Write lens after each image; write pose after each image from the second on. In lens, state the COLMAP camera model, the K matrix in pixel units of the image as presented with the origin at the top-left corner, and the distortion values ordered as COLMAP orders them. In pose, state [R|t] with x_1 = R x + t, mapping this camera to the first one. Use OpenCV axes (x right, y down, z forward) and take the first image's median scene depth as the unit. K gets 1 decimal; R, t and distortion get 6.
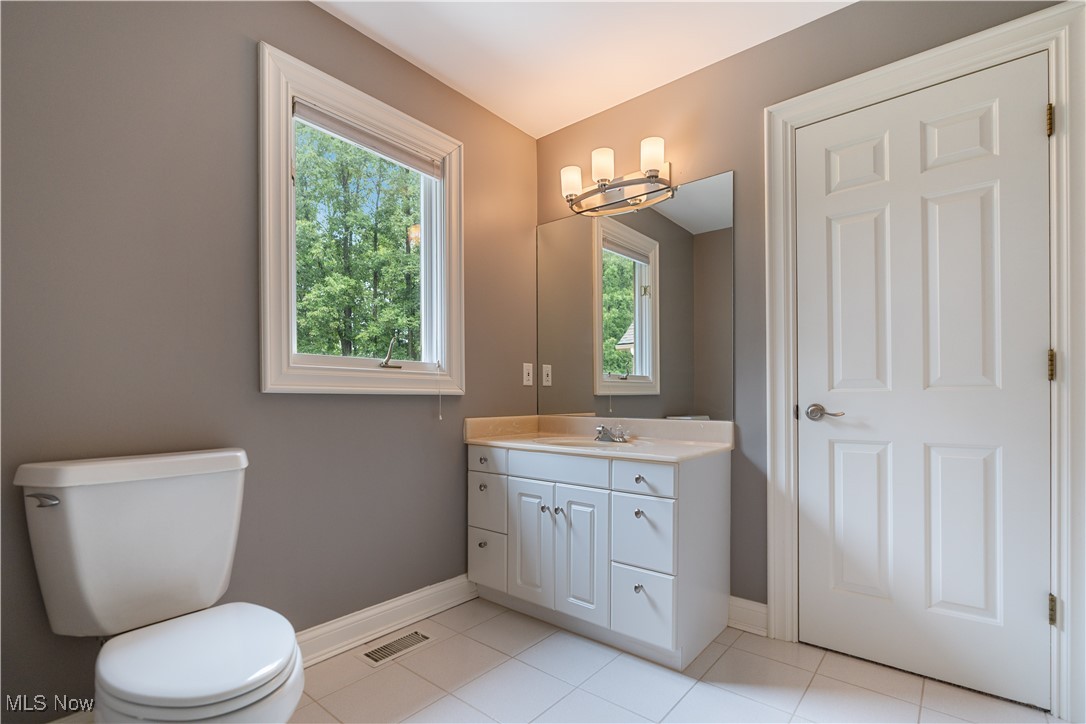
lens RADIAL K [[500.9, 0, 538.3], [0, 500.9, 393.6], [0, 0, 1]] dist [-0.002765, 0.000281]
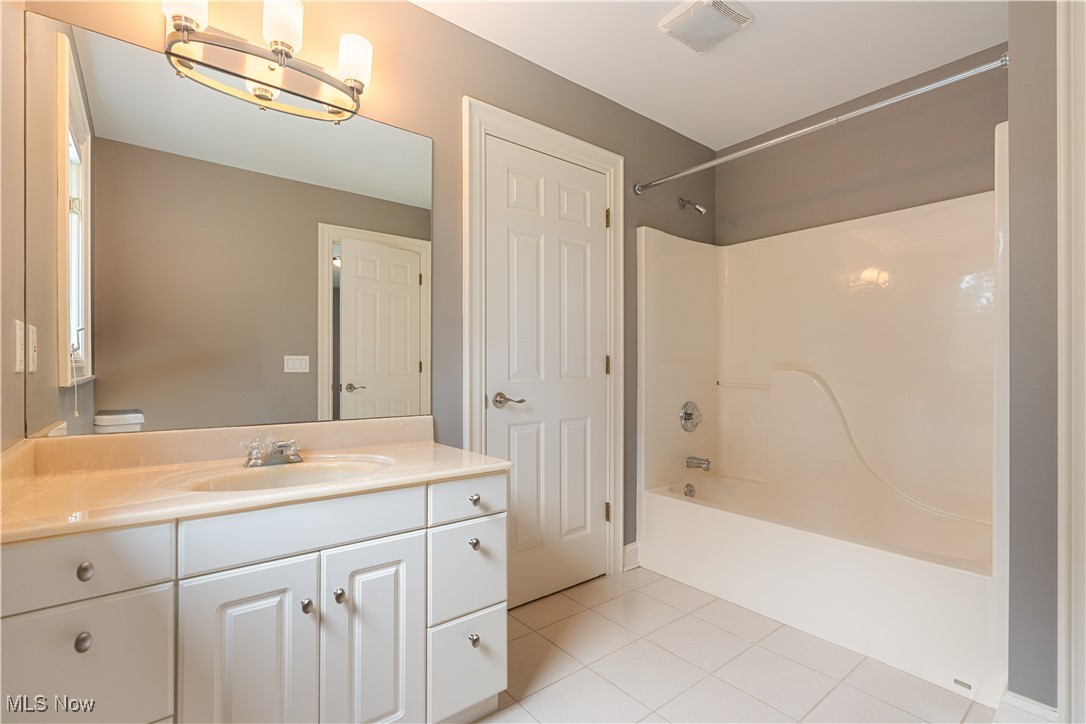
lens RADIAL K [[501.6, 0, 543.0], [0, 501.6, 362.0], [0, 0, 1]] dist [-0.001714, -0.000122]
pose [[0.198988, 0.013578, 0.979908, -0.521844], [-0.006898, 0.999899, -0.012454, -0.035182], [-0.979978, -0.004281, 0.199062, 0.700510]]
